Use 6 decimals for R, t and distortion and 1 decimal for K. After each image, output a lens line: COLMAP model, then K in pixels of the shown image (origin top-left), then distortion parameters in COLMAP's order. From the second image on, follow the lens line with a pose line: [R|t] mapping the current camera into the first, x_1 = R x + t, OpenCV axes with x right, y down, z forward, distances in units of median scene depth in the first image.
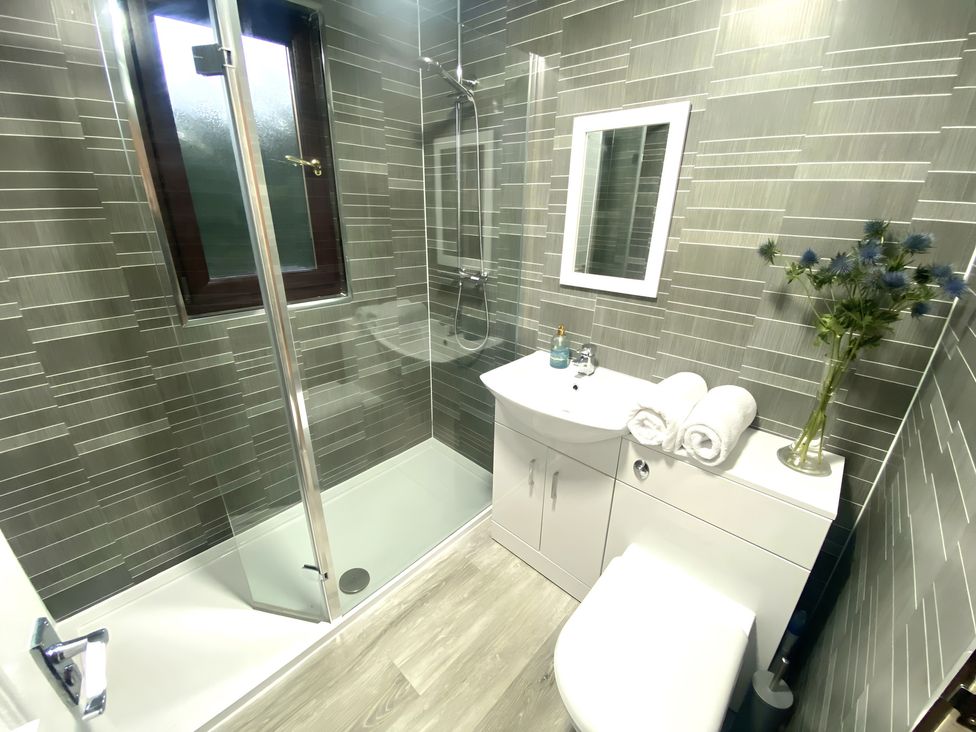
lens RADIAL K [[447.4, 0, 484.9], [0, 447.4, 252.1], [0, 0, 1]] dist [0.066325, -0.043697]
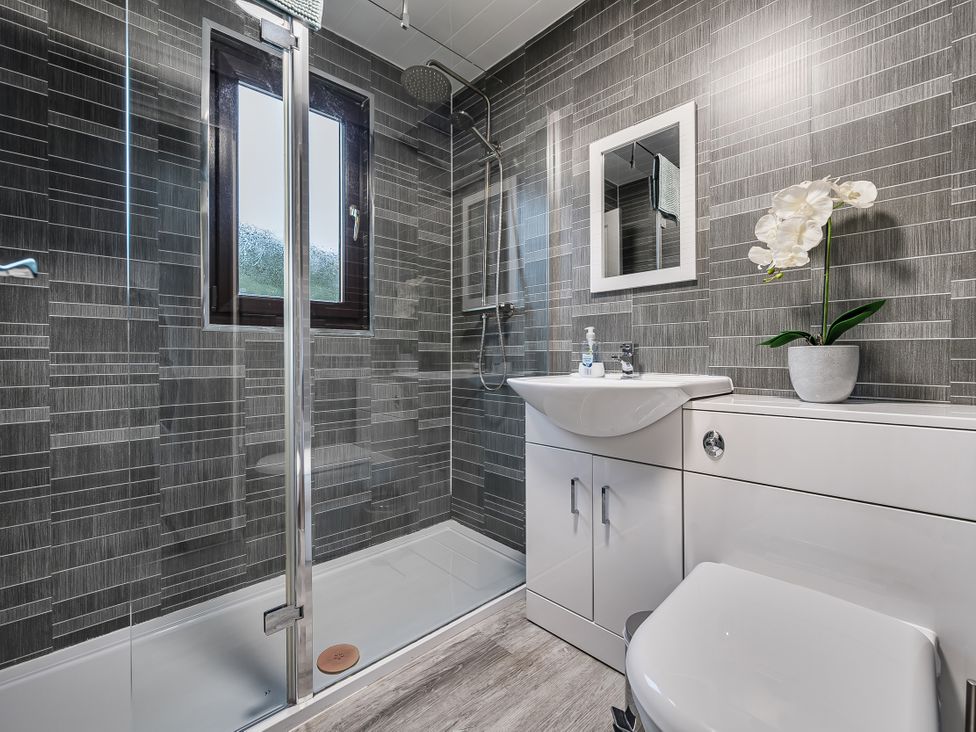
lens RADIAL K [[421.1, 0, 488.0], [0, 421.1, 366.0], [0, 0, 1]] dist [-0.012754, -0.000008]
pose [[0.998804, -0.014512, -0.046697, -0.009610], [-0.004123, 0.926553, -0.376141, 0.520672], [0.048726, 0.375884, 0.925385, 0.217169]]
